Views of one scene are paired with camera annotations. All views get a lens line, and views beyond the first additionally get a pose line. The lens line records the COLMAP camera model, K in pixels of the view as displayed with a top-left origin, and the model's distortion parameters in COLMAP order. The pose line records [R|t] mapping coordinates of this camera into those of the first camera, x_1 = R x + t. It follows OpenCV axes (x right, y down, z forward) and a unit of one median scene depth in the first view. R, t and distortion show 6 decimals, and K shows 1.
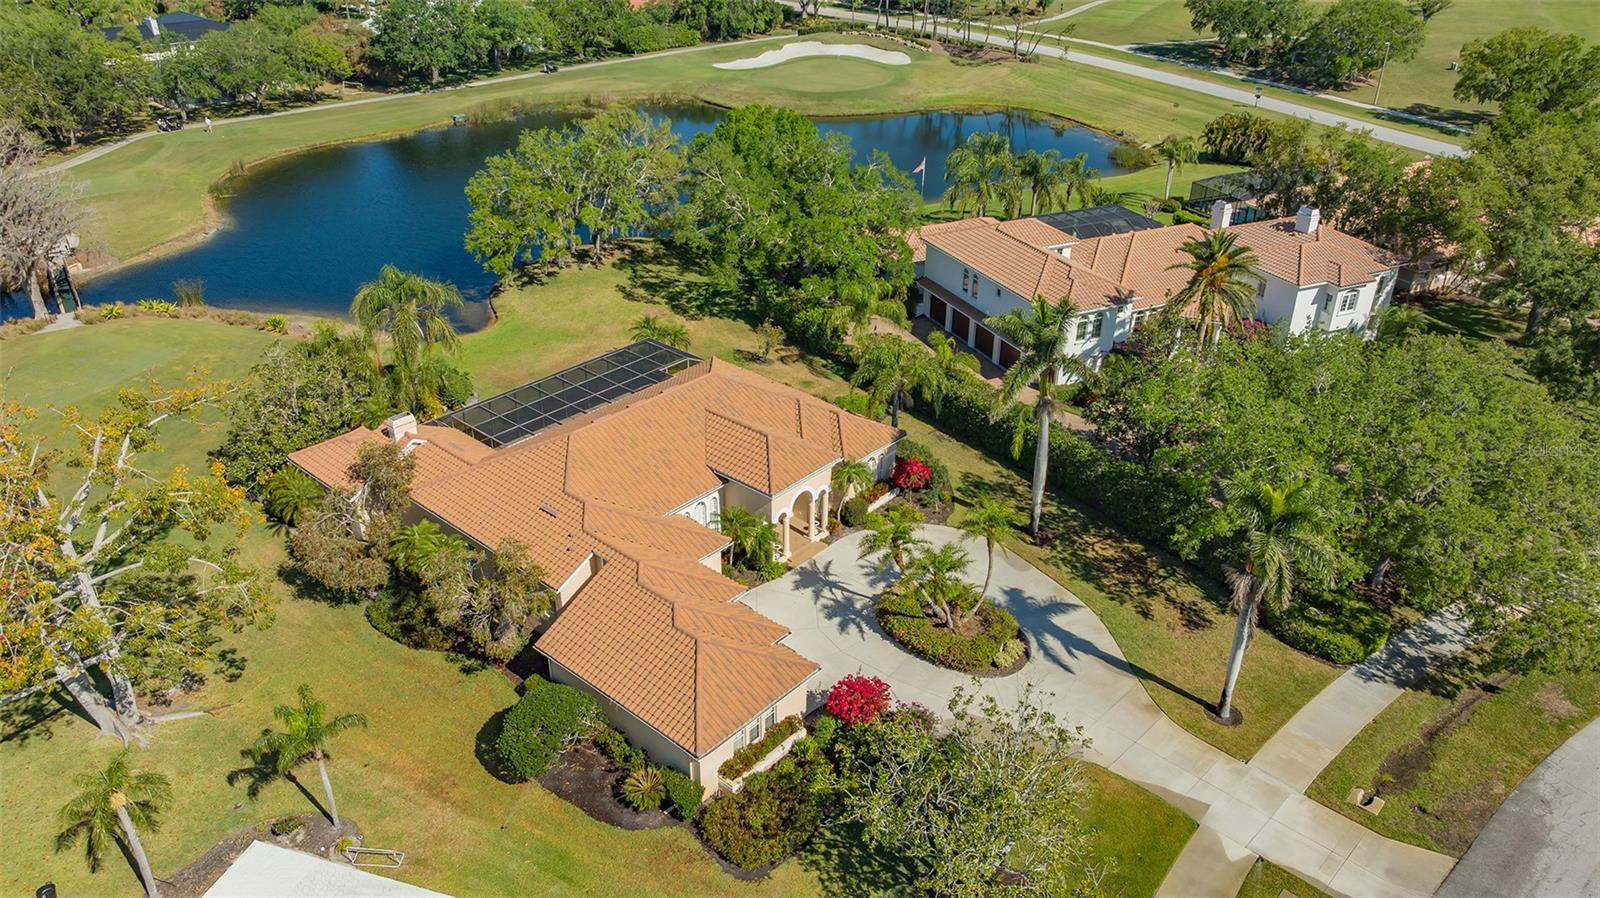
lens RADIAL K [[1127.2, 0, 807.7], [0, 1127.2, 447.5], [0, 0, 1]] dist [-0.037486, 0.032849]
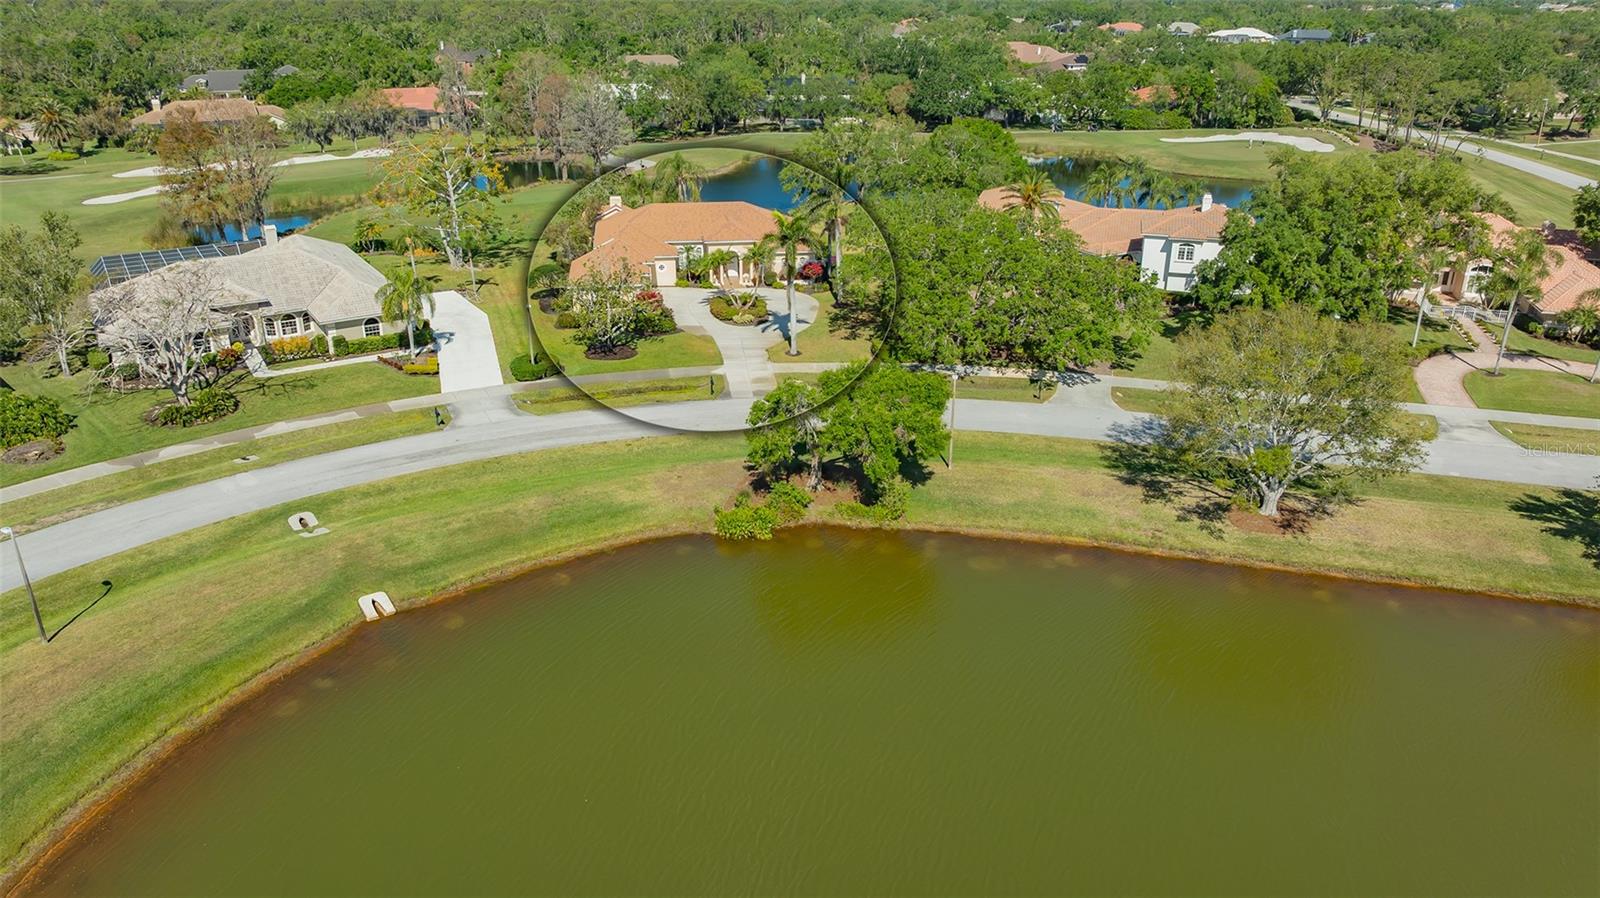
lens RADIAL K [[1127.2, 0, 807.7], [0, 1127.2, 447.5], [0, 0, 1]] dist [-0.037486, 0.032849]
pose [[0.763550, 0.243347, -0.598142, 0.663609], [-0.307526, 0.951524, -0.005452, 0.164136], [0.567819, 0.188107, 0.801372, -0.218284]]
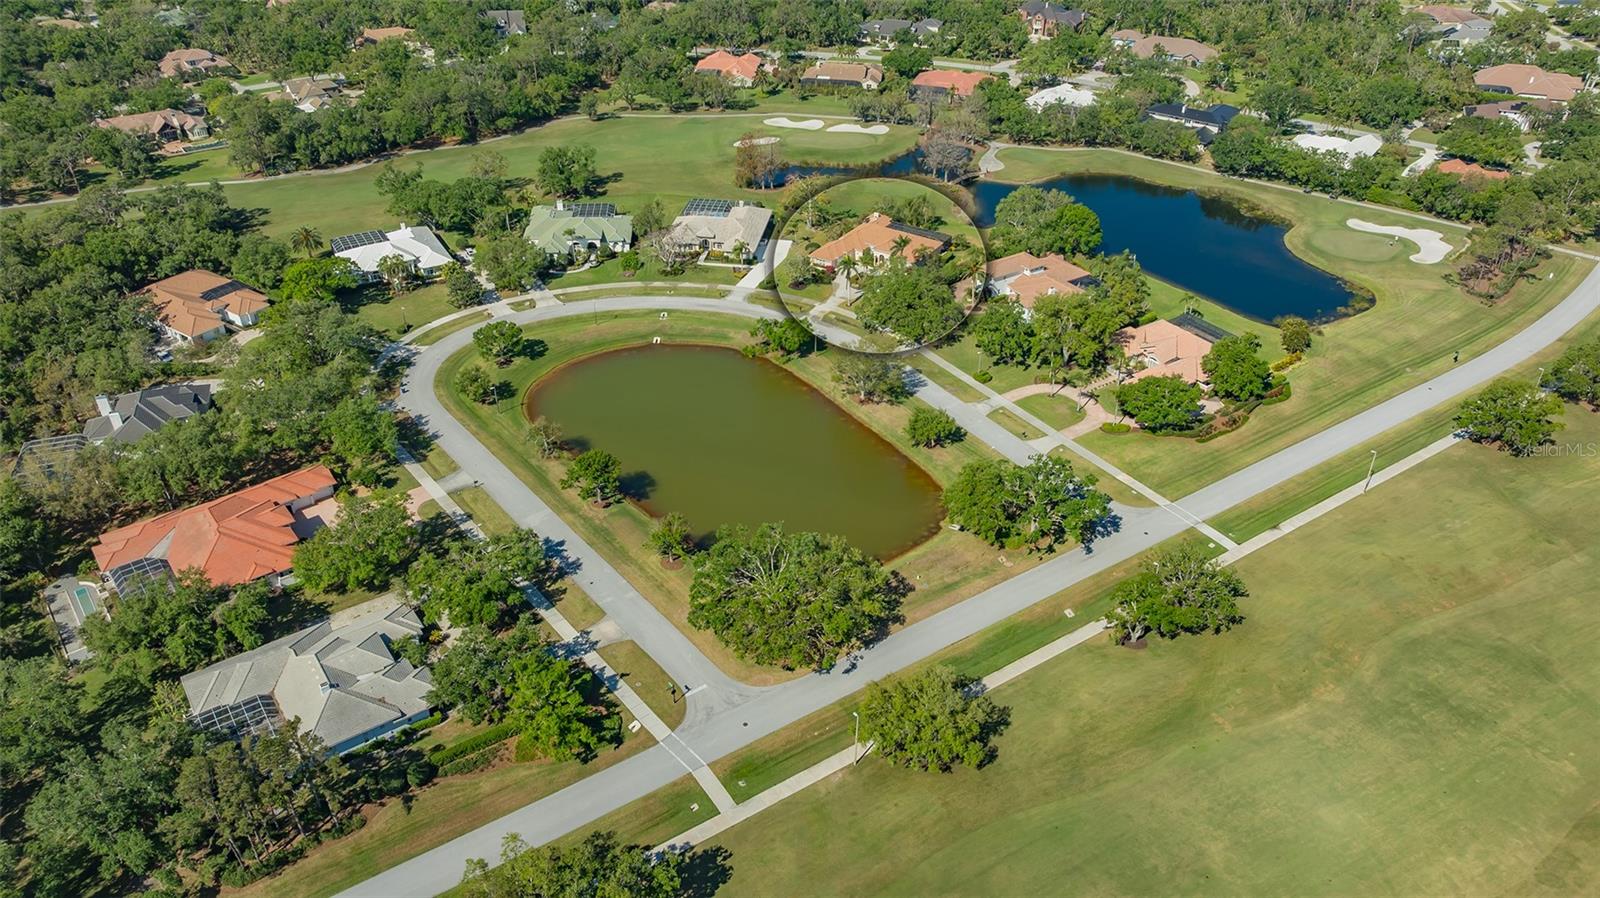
lens RADIAL K [[1127.2, 0, 807.7], [0, 1127.2, 447.5], [0, 0, 1]] dist [-0.037486, 0.032849]
pose [[0.154822, 0.532447, -0.832184, 2.126894], [-0.483411, 0.775441, 0.406207, -0.542937], [0.861594, 0.339397, 0.377446, -0.396222]]
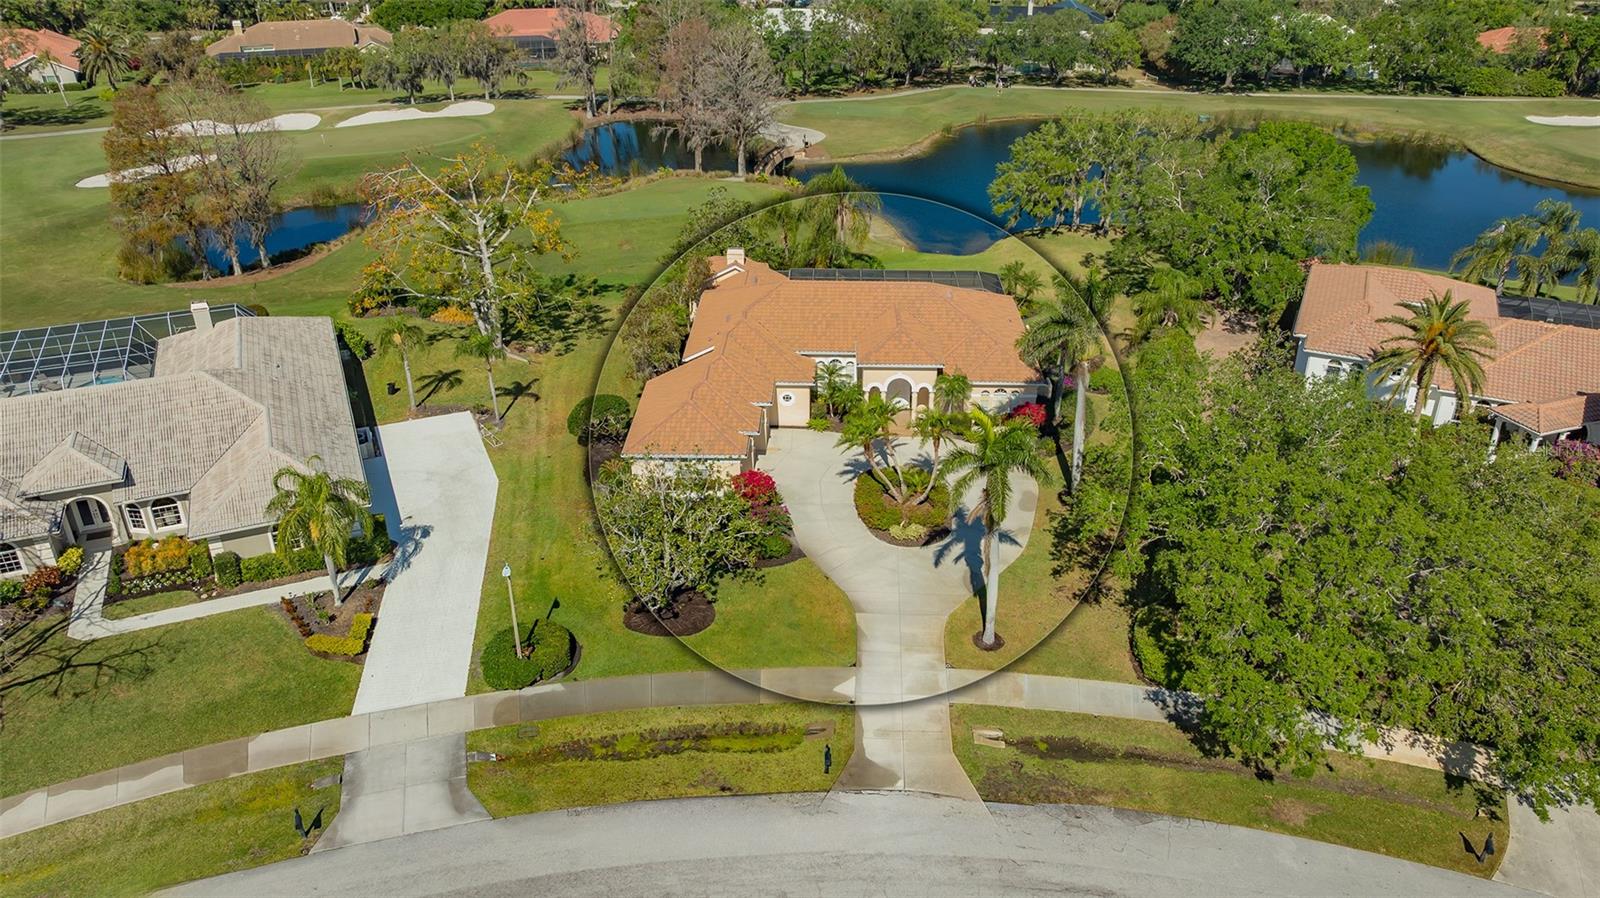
lens RADIAL K [[1185.7, 0, 834.5], [0, 1185.7, 449.3], [0, 0, 1]] dist [-0.048803, 0.050675]
pose [[0.656139, 0.342332, -0.672526, 0.406602], [-0.365927, 0.923734, 0.113192, -0.004043], [0.659984, 0.171825, 0.731366, 0.011807]]
